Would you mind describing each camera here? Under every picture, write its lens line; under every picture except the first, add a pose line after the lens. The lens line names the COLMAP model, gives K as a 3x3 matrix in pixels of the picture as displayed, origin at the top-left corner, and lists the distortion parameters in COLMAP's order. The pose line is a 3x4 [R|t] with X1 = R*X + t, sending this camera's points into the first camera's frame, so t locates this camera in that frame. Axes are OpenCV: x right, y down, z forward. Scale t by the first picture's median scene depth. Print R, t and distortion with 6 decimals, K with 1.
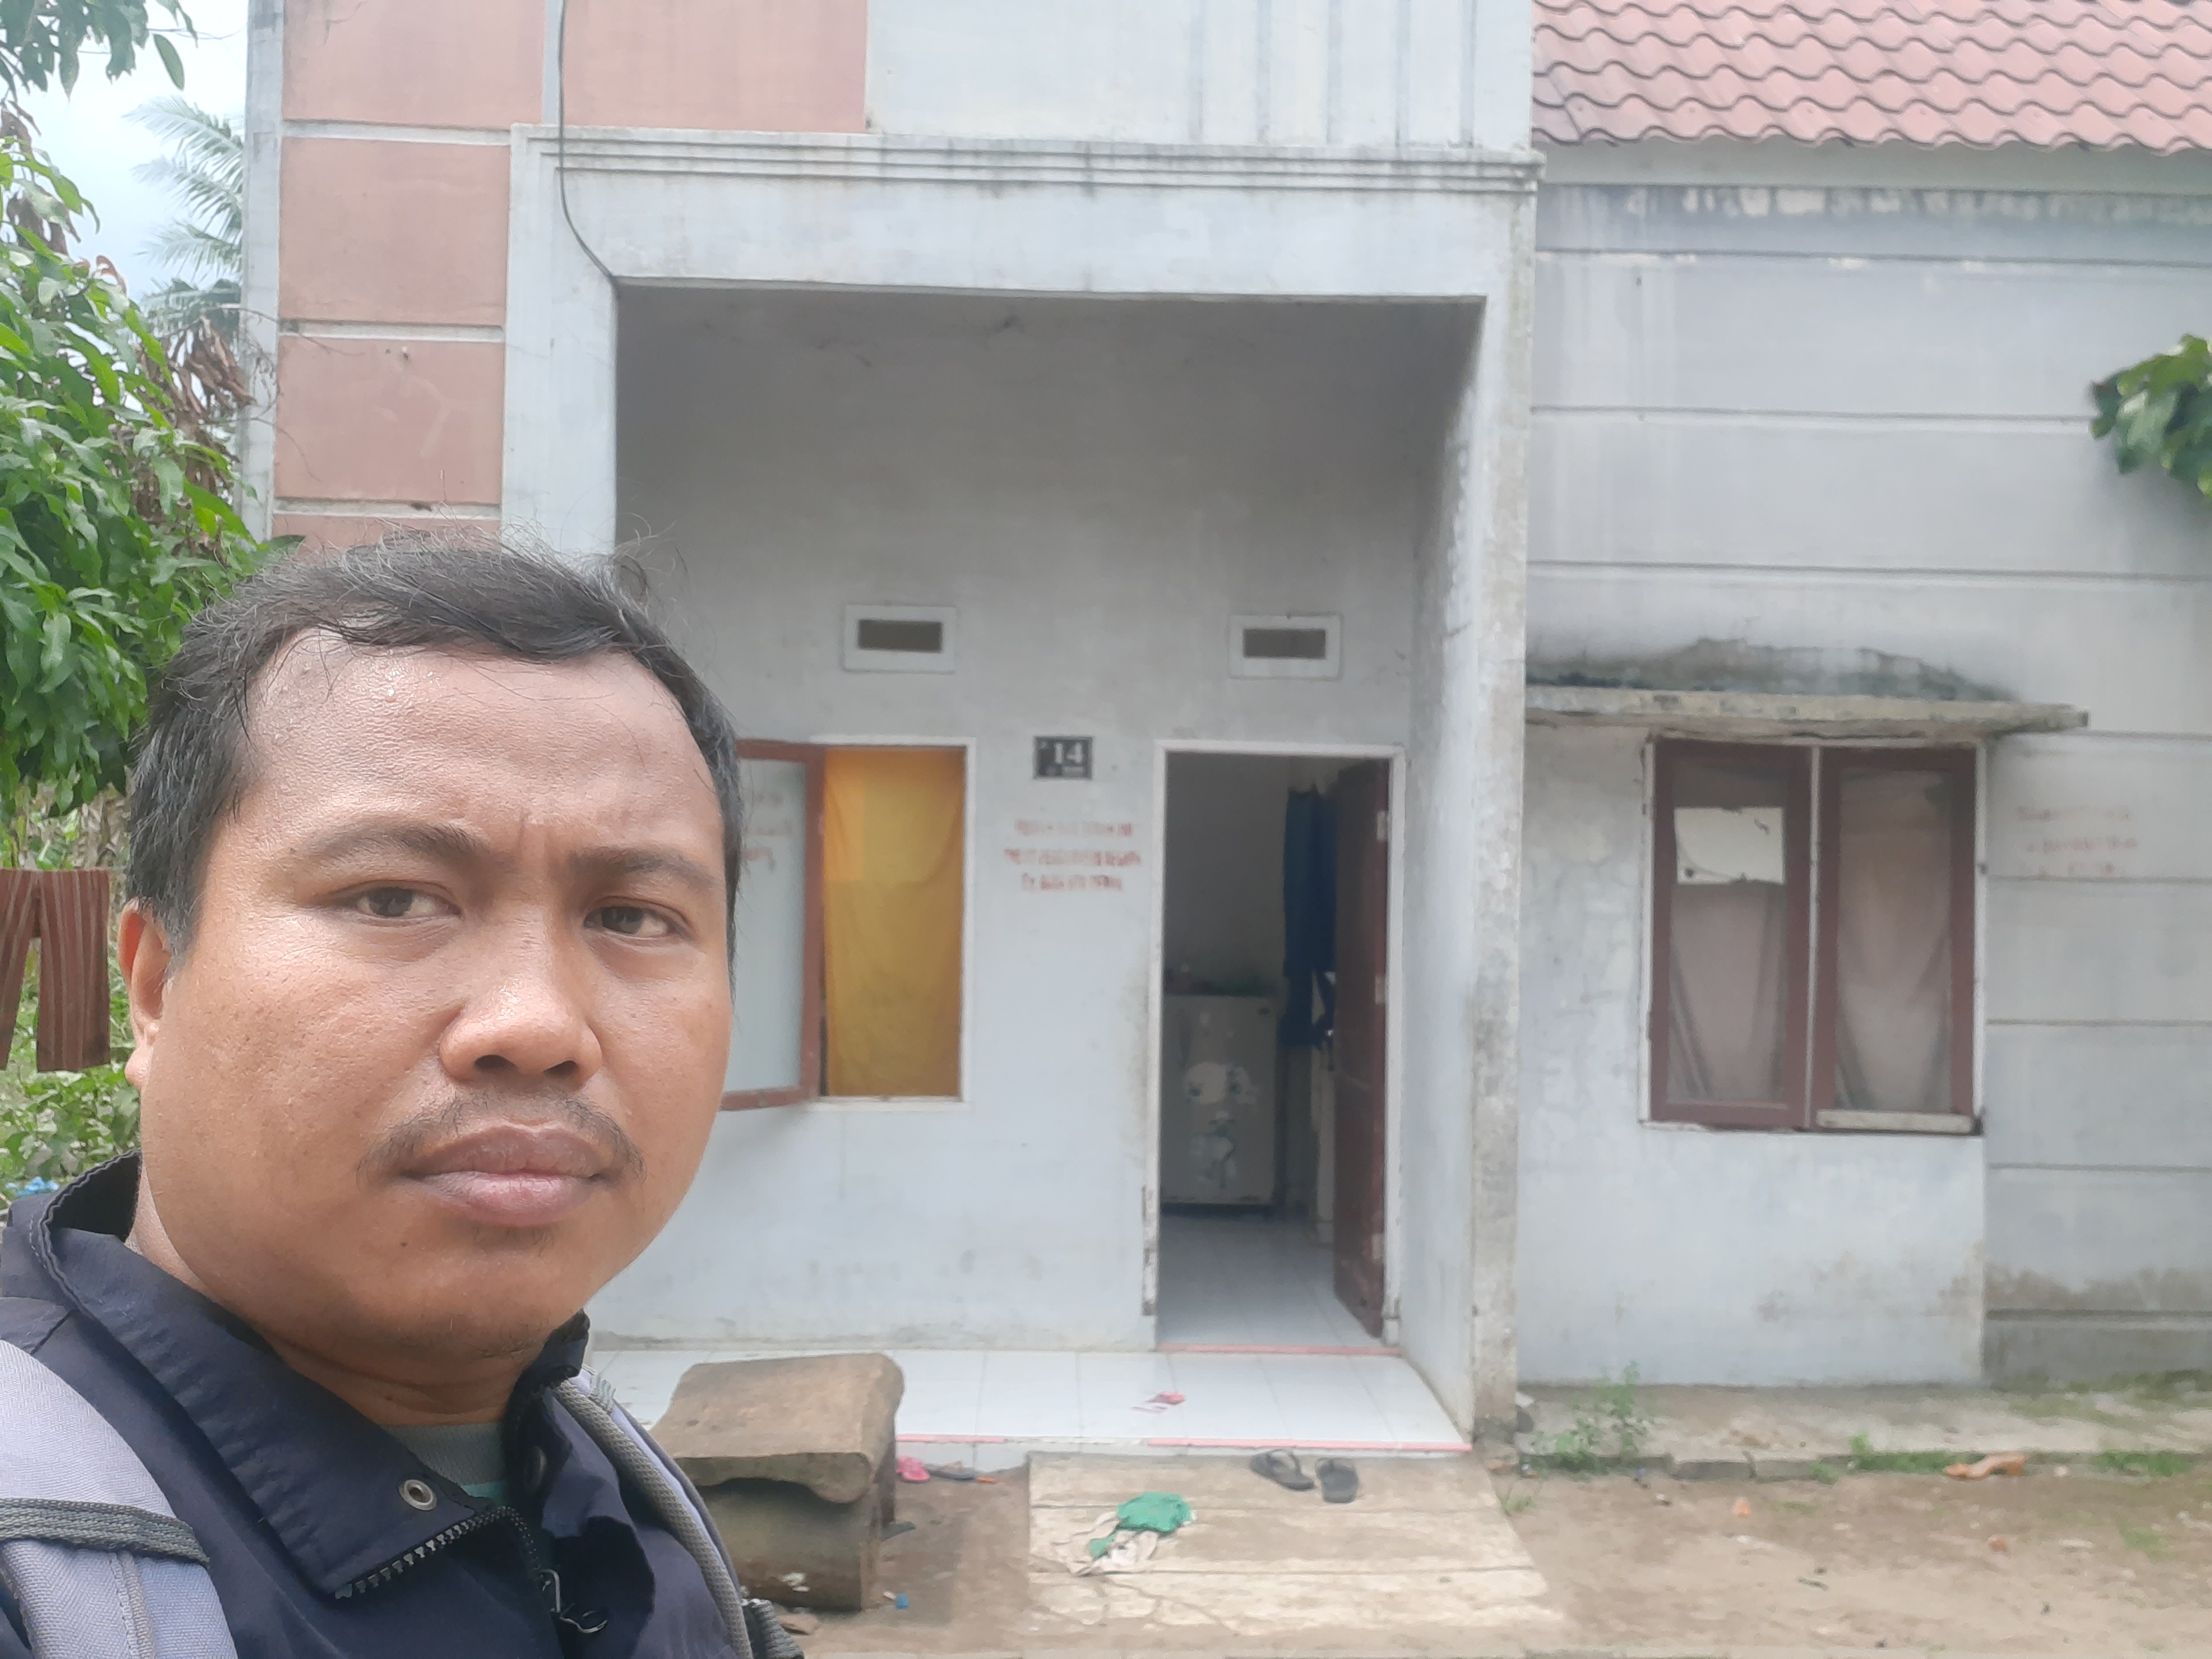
lens RADIAL K [[1763.3, 0, 1106.0], [0, 1763.3, 829.5], [0, 0, 1]] dist [0.122082, -0.166479]
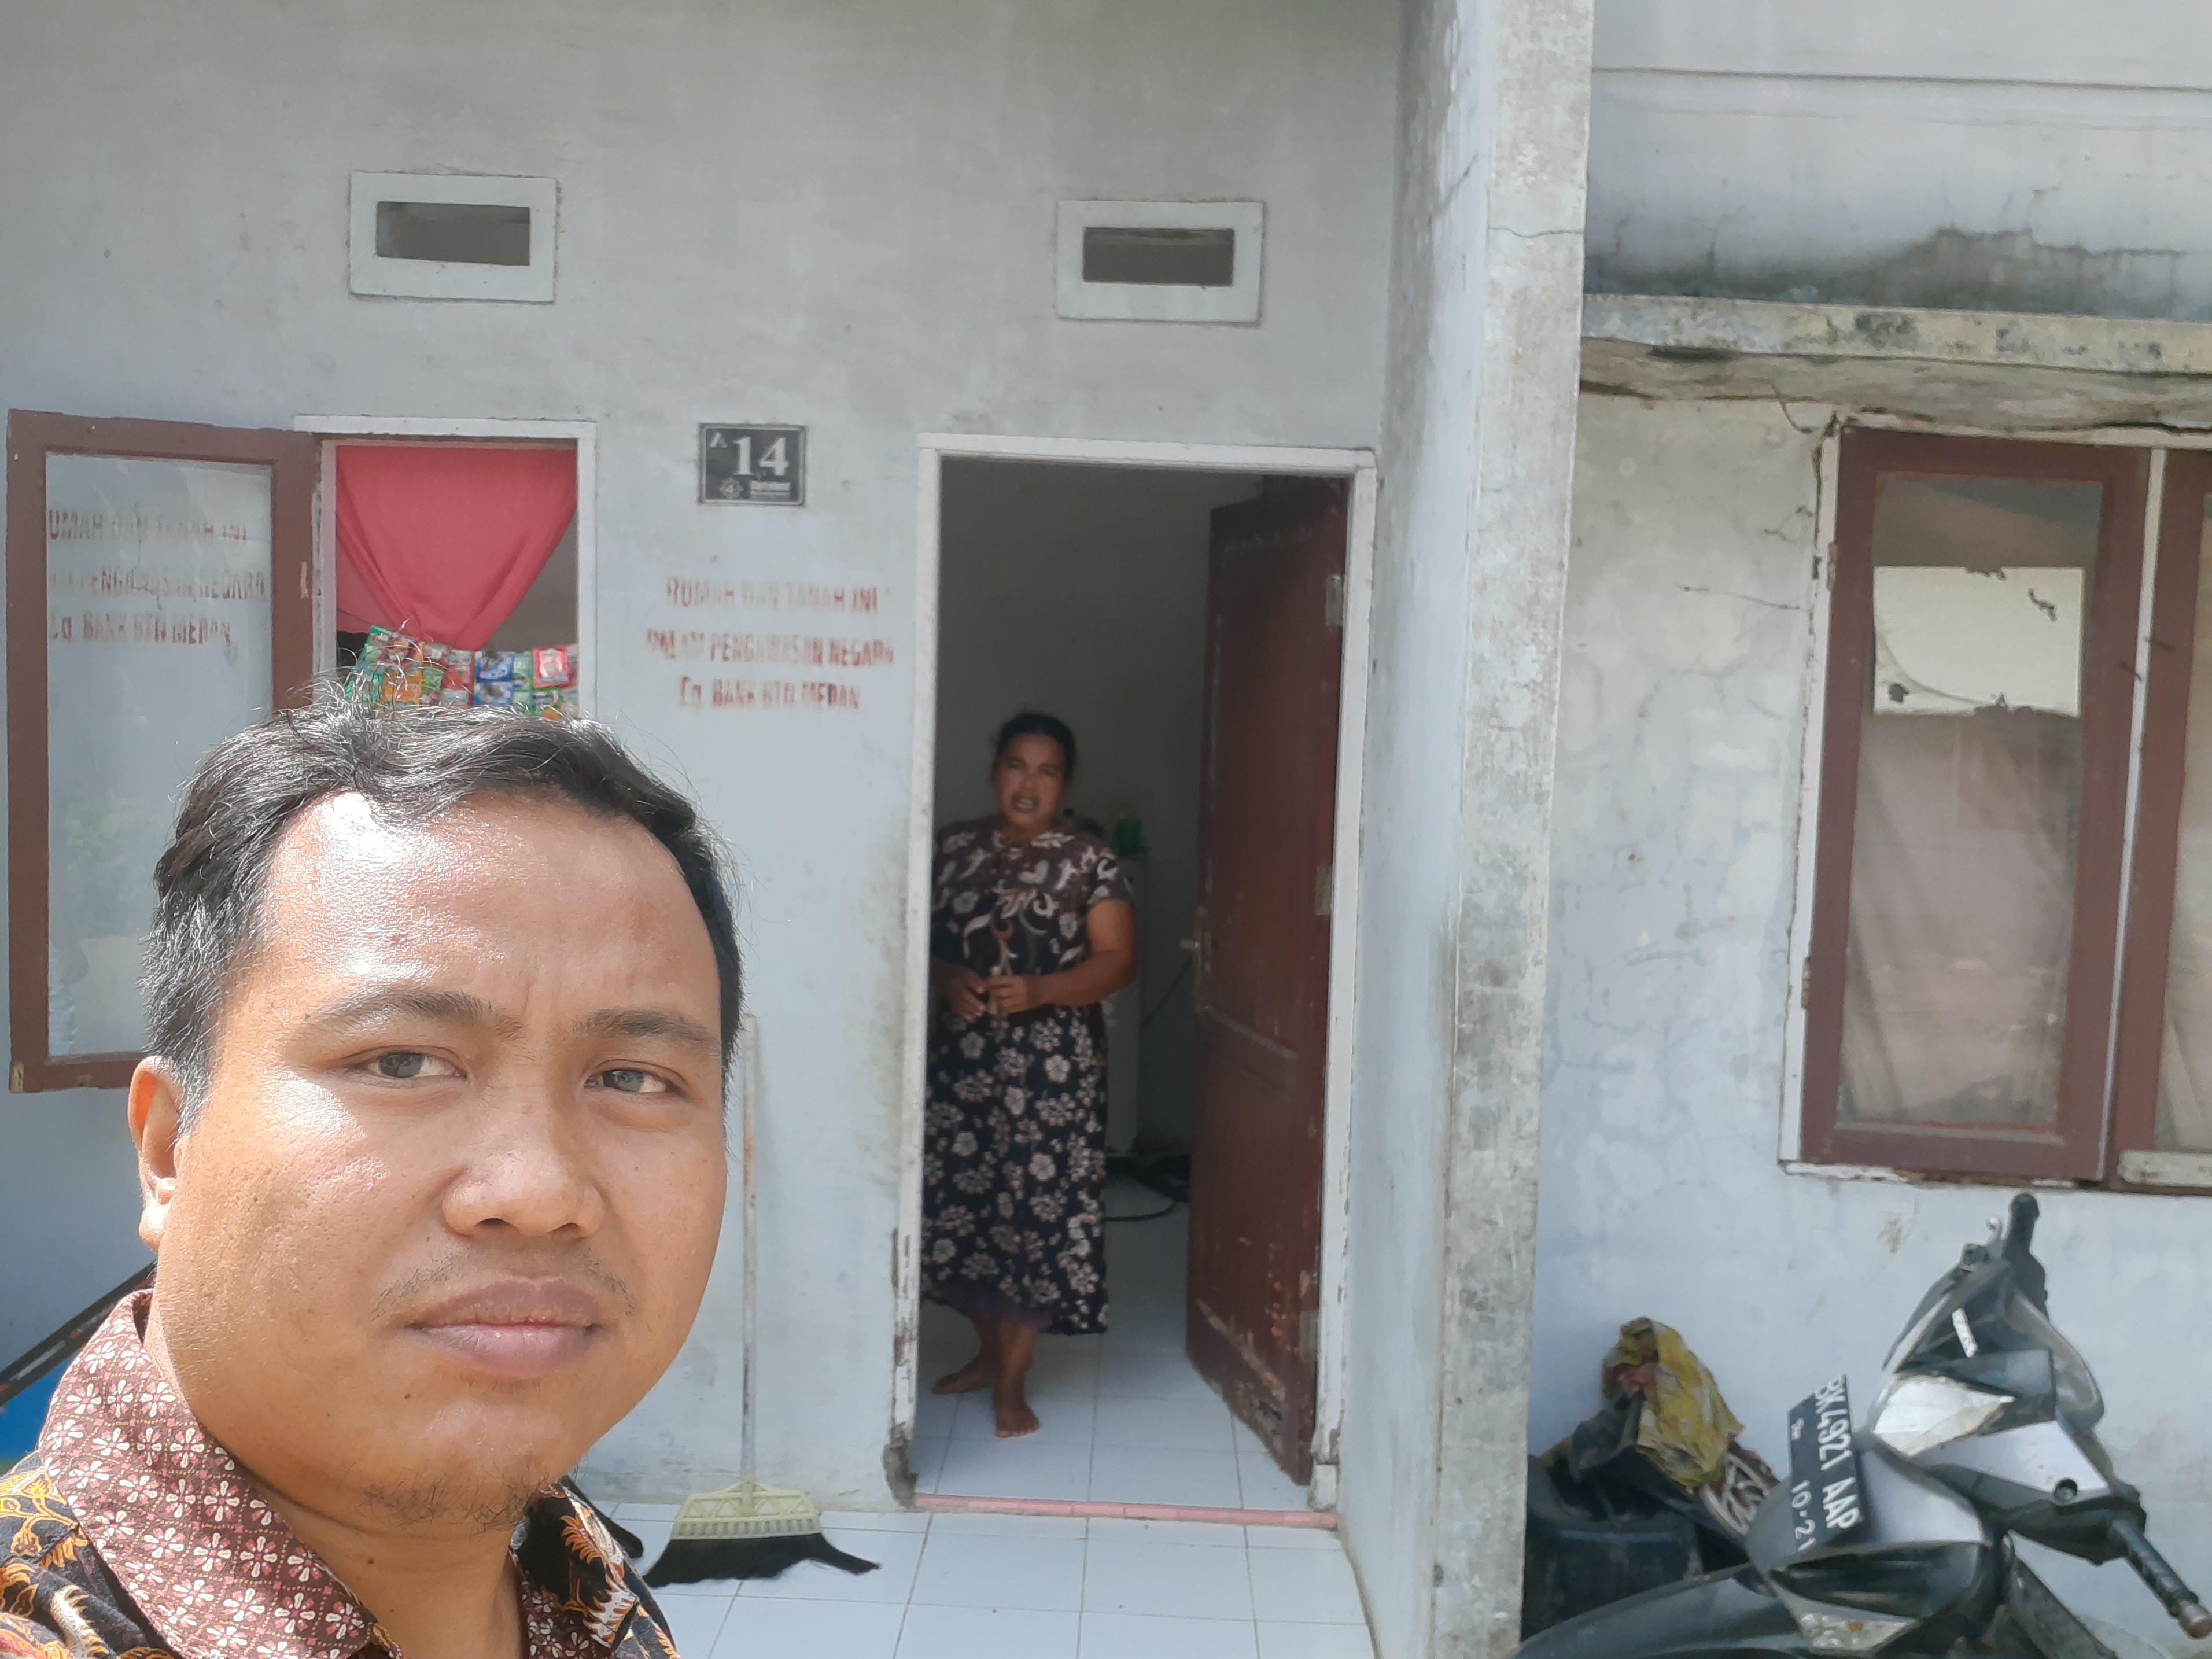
lens RADIAL K [[1615.2, 0, 1212.8], [0, 1615.2, 765.4], [0, 0, 1]] dist [0.027292, -0.002537]
pose [[0.999580, 0.016127, -0.024076, 0.141520], [-0.014149, 0.996682, 0.080149, 0.010664], [0.025288, -0.079774, 0.996492, 0.528035]]
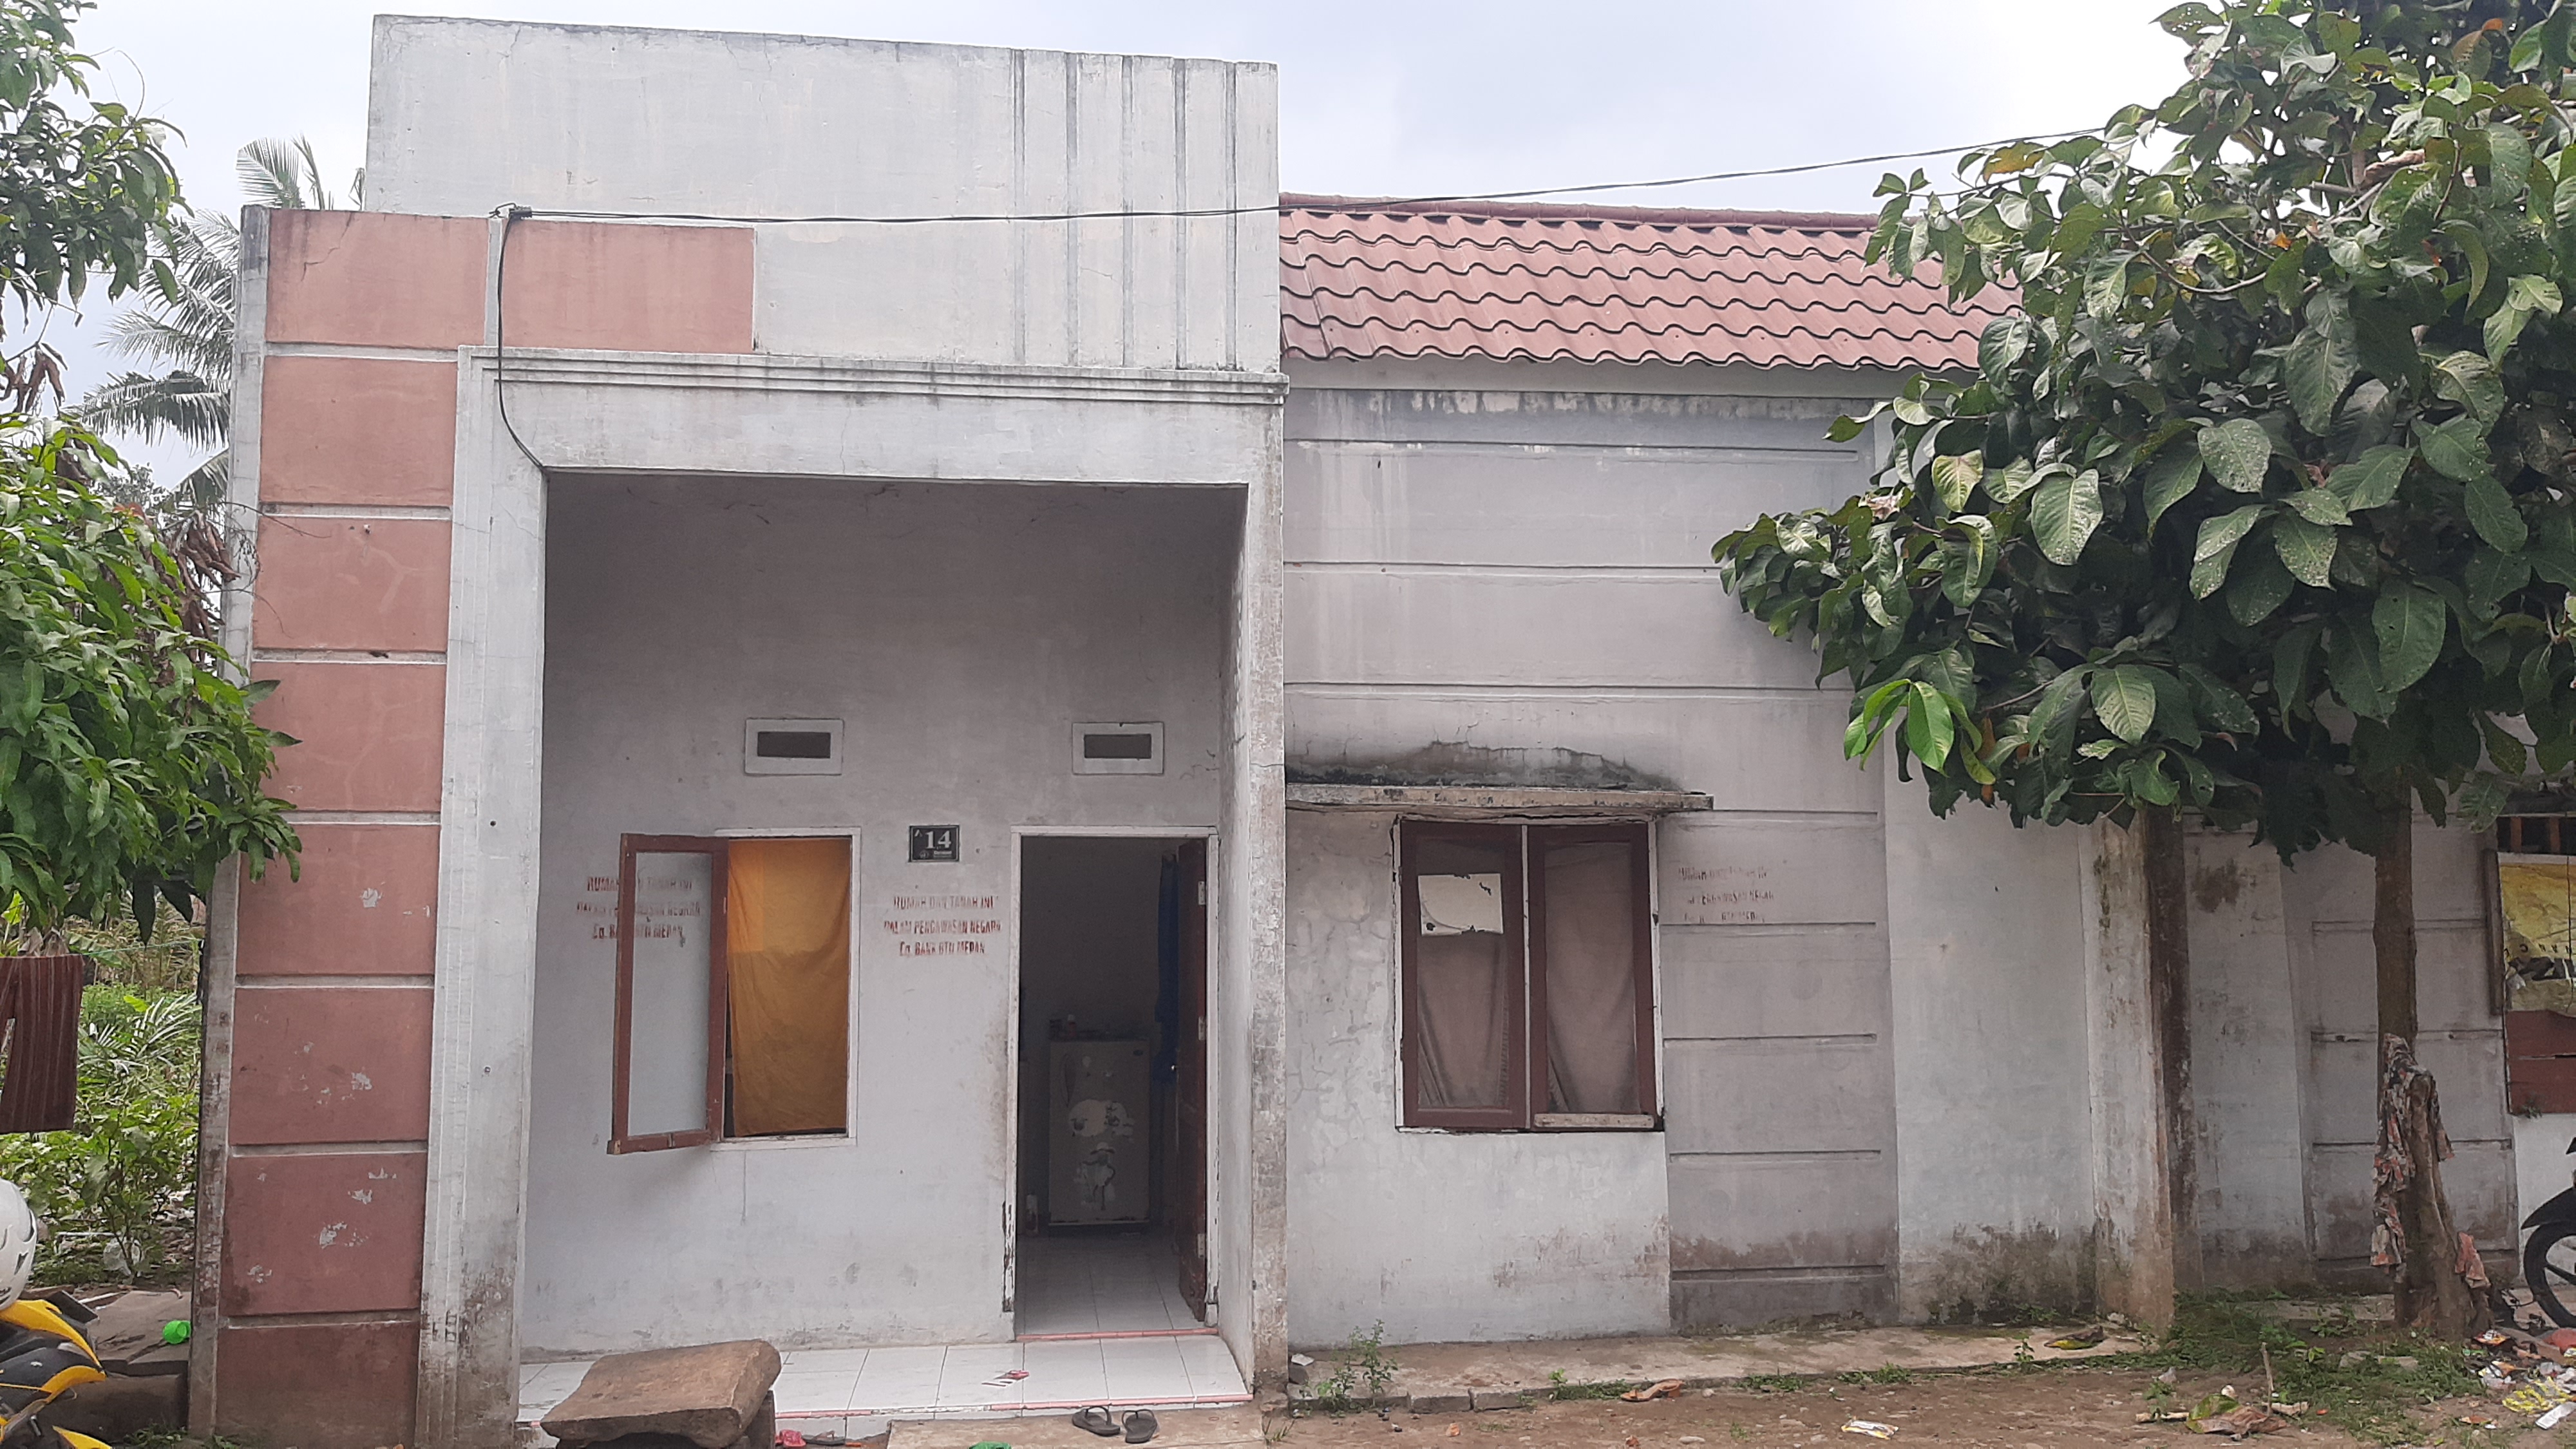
lens RADIAL K [[1906.4, 0, 1294.1], [0, 1906.4, 752.1], [0, 0, 1]] dist [0.150327, -0.232413]
pose [[0.996759, -0.018487, 0.078298, 0.127629], [0.023284, 0.997878, -0.060798, -0.018947], [-0.077008, 0.062424, 0.995074, -0.345937]]
